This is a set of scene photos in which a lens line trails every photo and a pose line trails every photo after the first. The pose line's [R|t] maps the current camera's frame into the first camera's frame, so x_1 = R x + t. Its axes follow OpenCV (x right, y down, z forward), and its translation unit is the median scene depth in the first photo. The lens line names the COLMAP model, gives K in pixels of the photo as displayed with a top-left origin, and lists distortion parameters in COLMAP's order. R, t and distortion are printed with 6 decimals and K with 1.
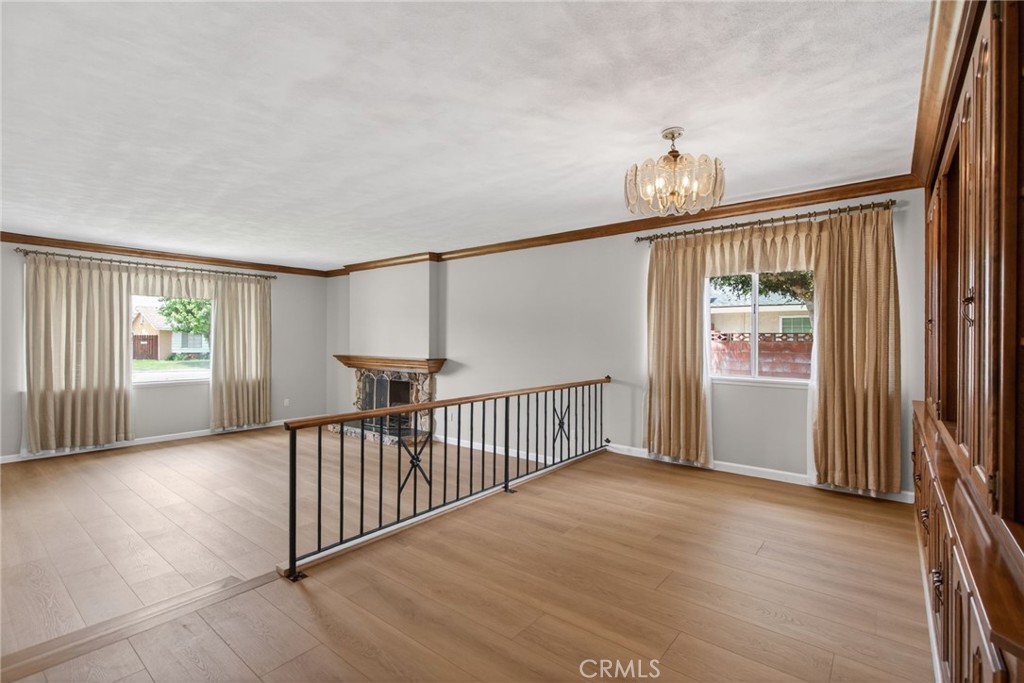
lens RADIAL K [[464.6, 0, 515.9], [0, 464.6, 340.8], [0, 0, 1]] dist [0.000743, -0.000076]
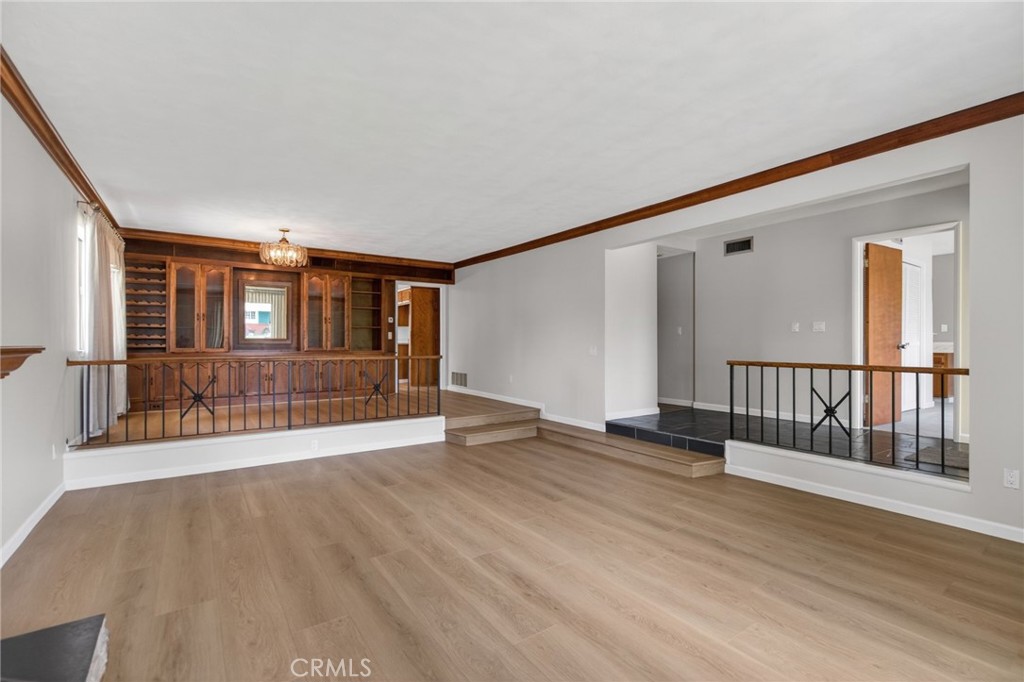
lens RADIAL K [[464.6, 0, 515.9], [0, 464.6, 340.3], [0, 0, 1]] dist [0.000743, -0.000076]
pose [[-0.960370, -0.006404, 0.278655, -0.595183], [-0.006694, 0.999978, -0.000087, 0.035145], [-0.278648, -0.001948, -0.960391, 1.239752]]
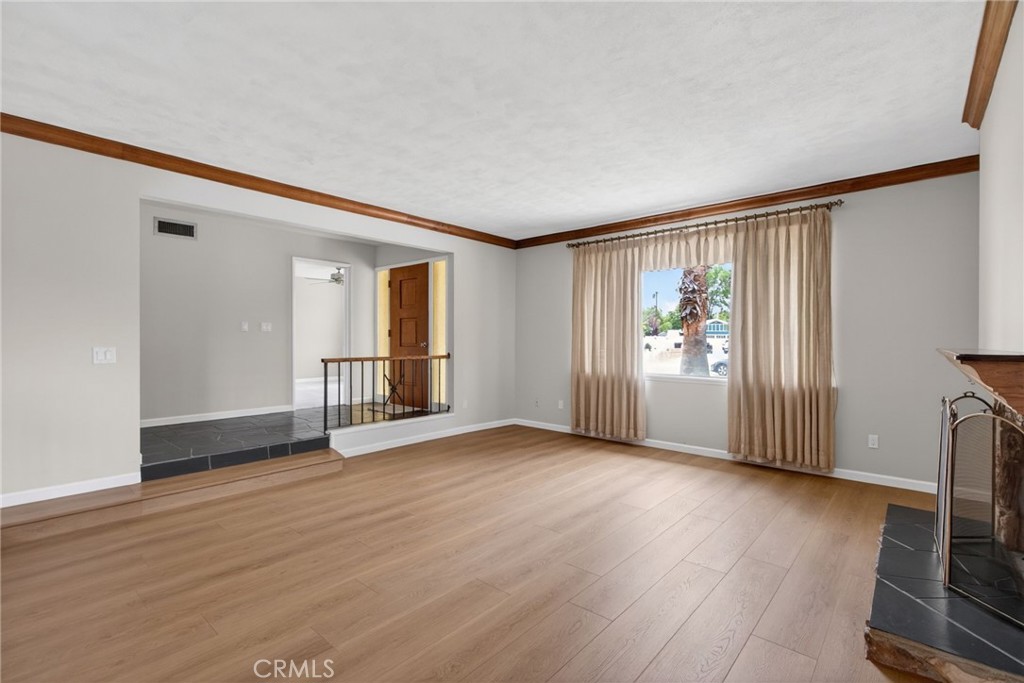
lens RADIAL K [[465.3, 0, 515.0], [0, 465.3, 341.4], [0, 0, 1]] dist [0.000686, 0.000045]
pose [[-0.038806, -0.005383, -0.999232, 0.047859], [-0.005879, 0.999969, -0.005159, 0.037698], [0.999229, 0.005674, -0.038836, 0.811096]]
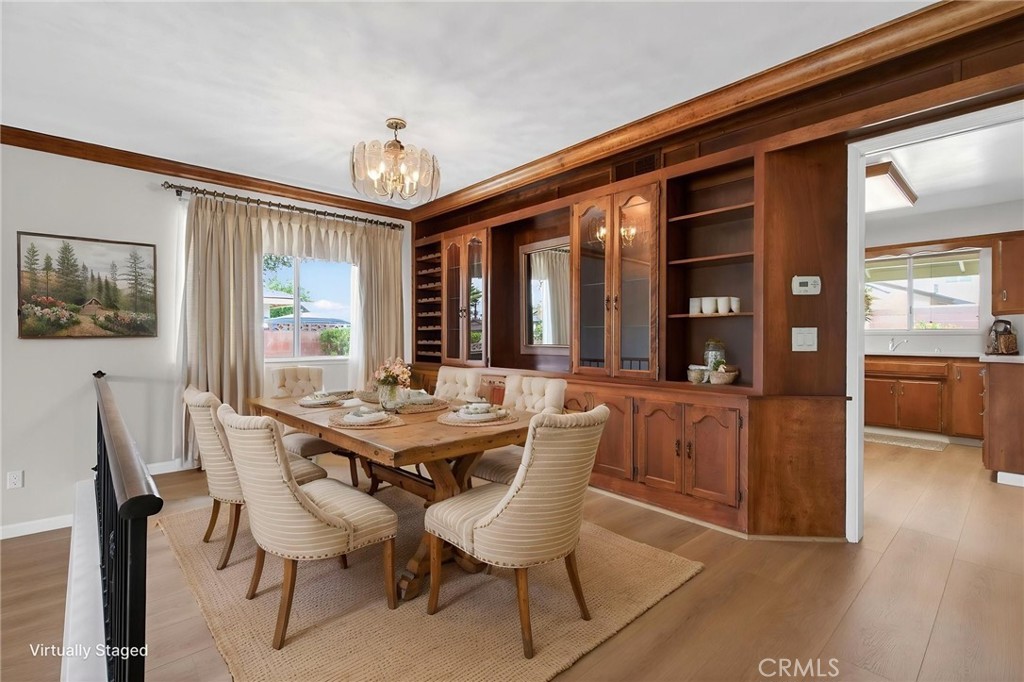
lens RADIAL K [[464.6, 0, 515.9], [0, 464.6, 340.3], [0, 0, 1]] dist [0.000743, -0.000076]
pose [[0.150457, -0.012169, 0.988542, -0.303442], [0.002685, 0.999926, 0.011901, 0.019748], [-0.988613, 0.000864, 0.150478, 0.245856]]
